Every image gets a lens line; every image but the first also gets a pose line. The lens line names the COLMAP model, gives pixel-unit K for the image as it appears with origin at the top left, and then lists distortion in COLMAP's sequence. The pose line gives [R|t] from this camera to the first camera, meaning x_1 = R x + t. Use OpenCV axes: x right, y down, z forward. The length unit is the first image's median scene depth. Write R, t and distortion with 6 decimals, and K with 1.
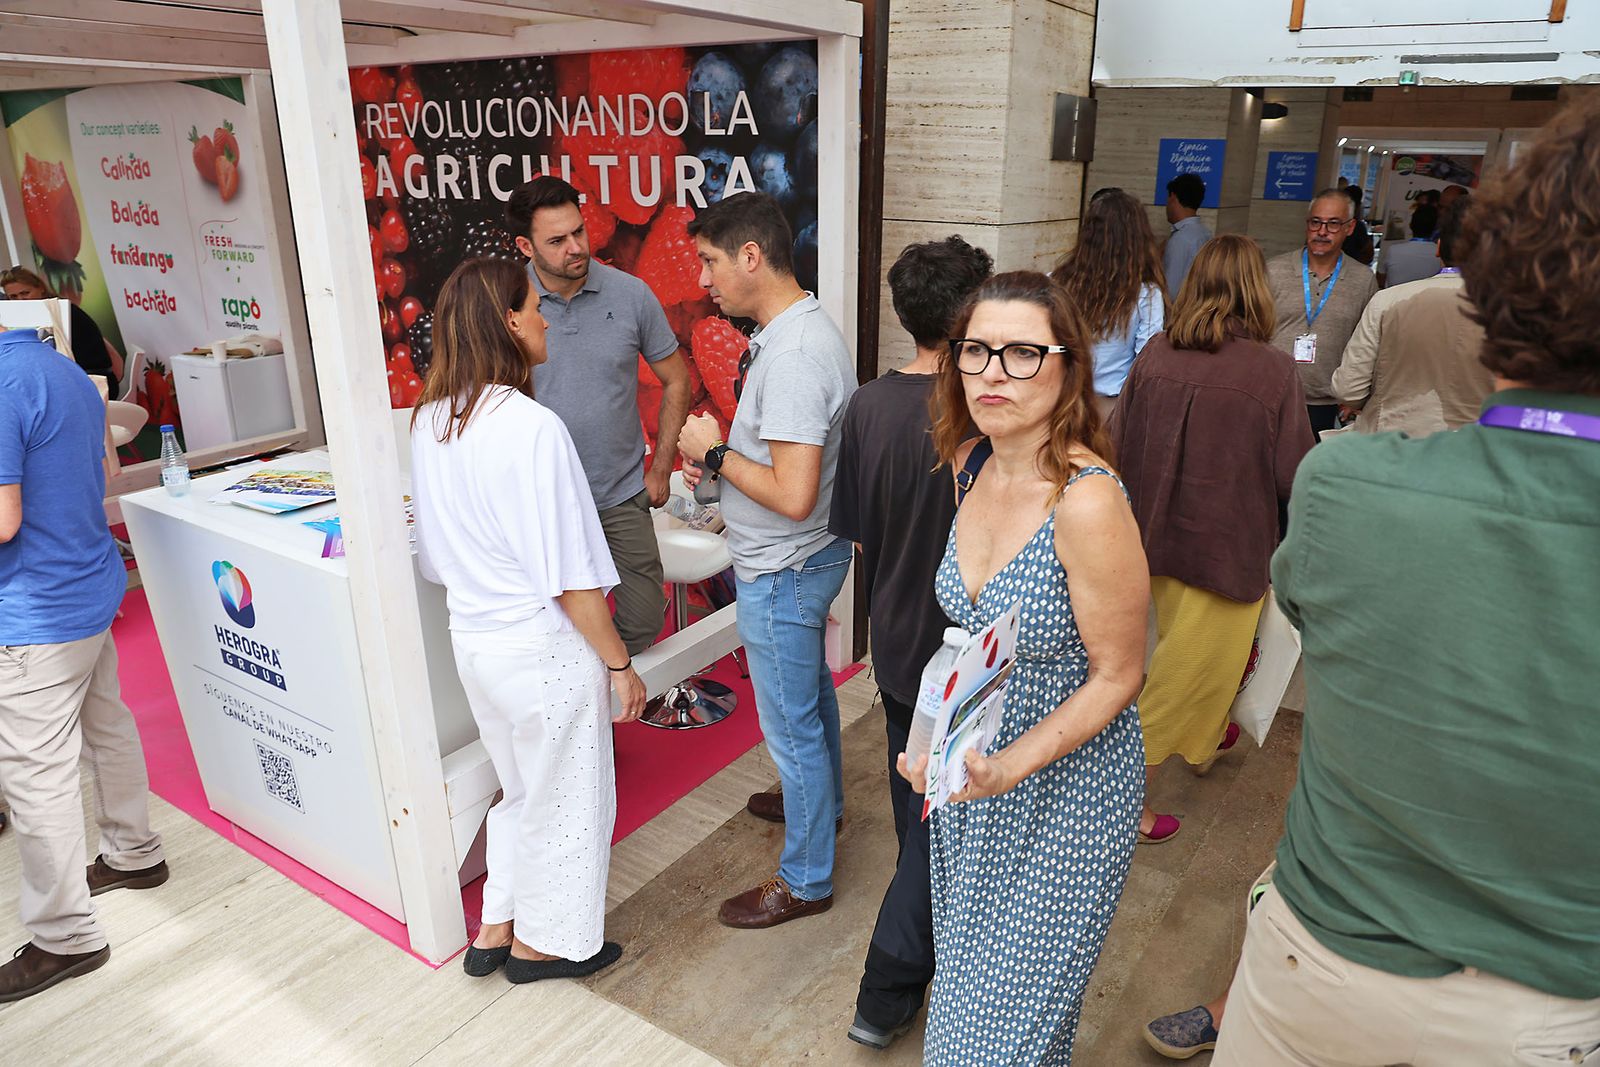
lens RADIAL K [[1099.0, 0, 800.0], [0, 1099.0, 533.5], [0, 0, 1]] dist [-0.085037, 0.057884]
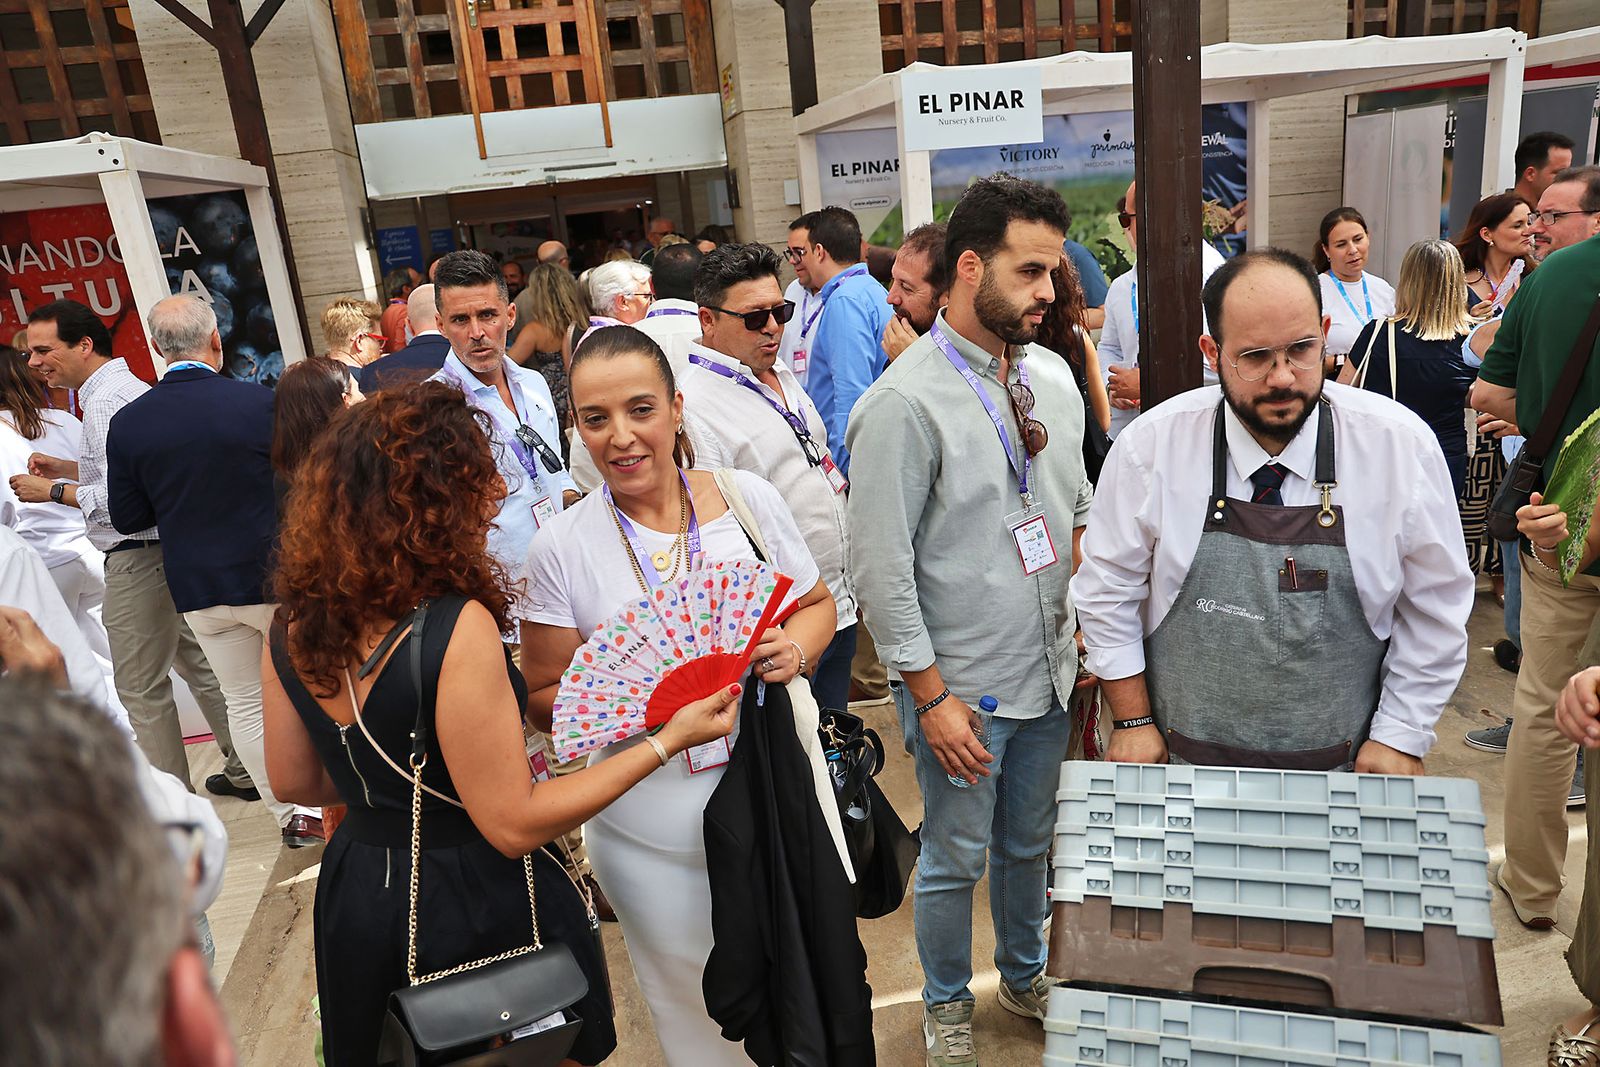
lens RADIAL K [[1099.0, 0, 800.0], [0, 1099.0, 533.5], [0, 0, 1]] dist [-0.085037, 0.057884]
pose [[0.699265, -0.280562, 0.657506, -0.517087], [0.328272, 0.943079, 0.053297, 0.184896], [-0.635033, 0.178572, 0.751562, -0.553258]]
